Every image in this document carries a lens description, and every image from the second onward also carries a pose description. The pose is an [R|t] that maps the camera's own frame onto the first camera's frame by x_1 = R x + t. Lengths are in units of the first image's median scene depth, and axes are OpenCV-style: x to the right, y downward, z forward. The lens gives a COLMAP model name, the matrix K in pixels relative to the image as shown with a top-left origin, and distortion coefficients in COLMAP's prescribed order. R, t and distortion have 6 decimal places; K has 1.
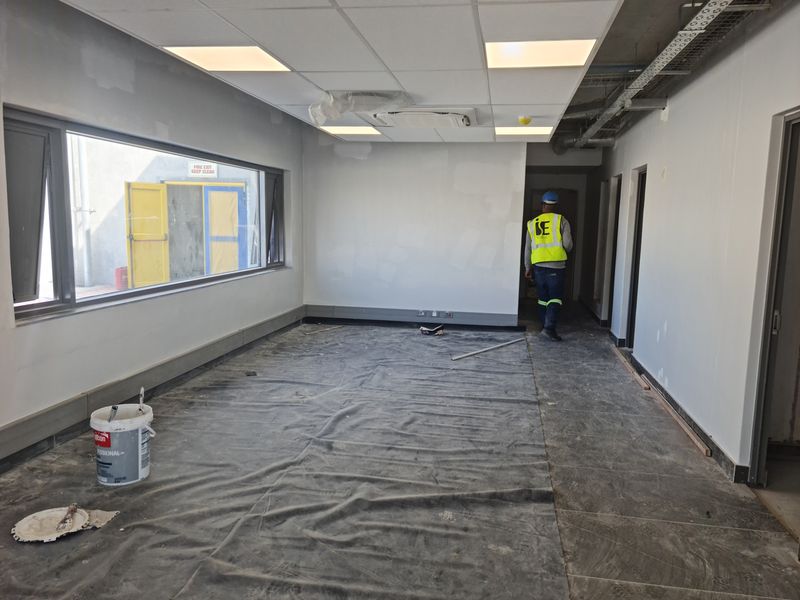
lens RADIAL K [[635.7, 0, 406.5], [0, 635.7, 300.6], [0, 0, 1]] dist [0.105282, -0.119246]
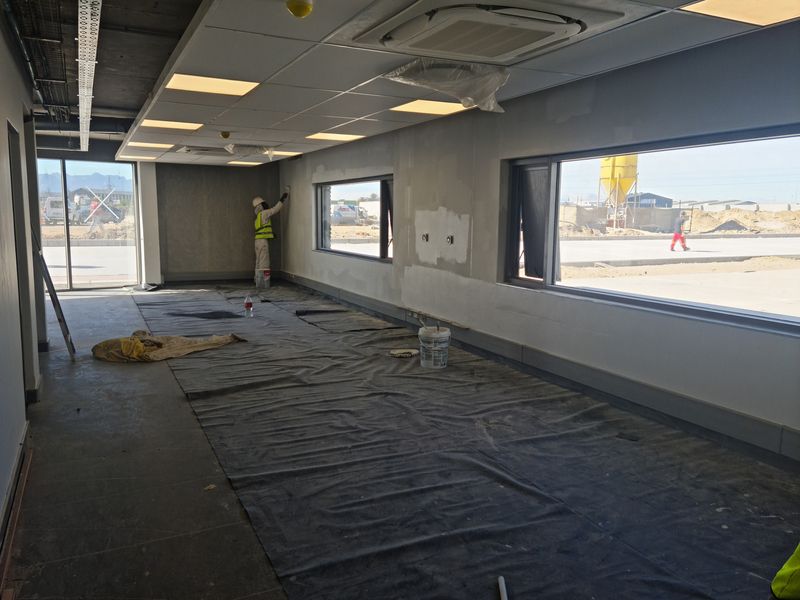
lens RADIAL K [[635.7, 0, 406.5], [0, 635.7, 300.6], [0, 0, 1]] dist [0.105282, -0.119246]
pose [[-0.818072, 0.044988, -0.573353, 0.480965], [-0.105450, 0.968301, 0.226436, -0.223696], [0.565365, 0.245701, -0.787396, 1.762593]]
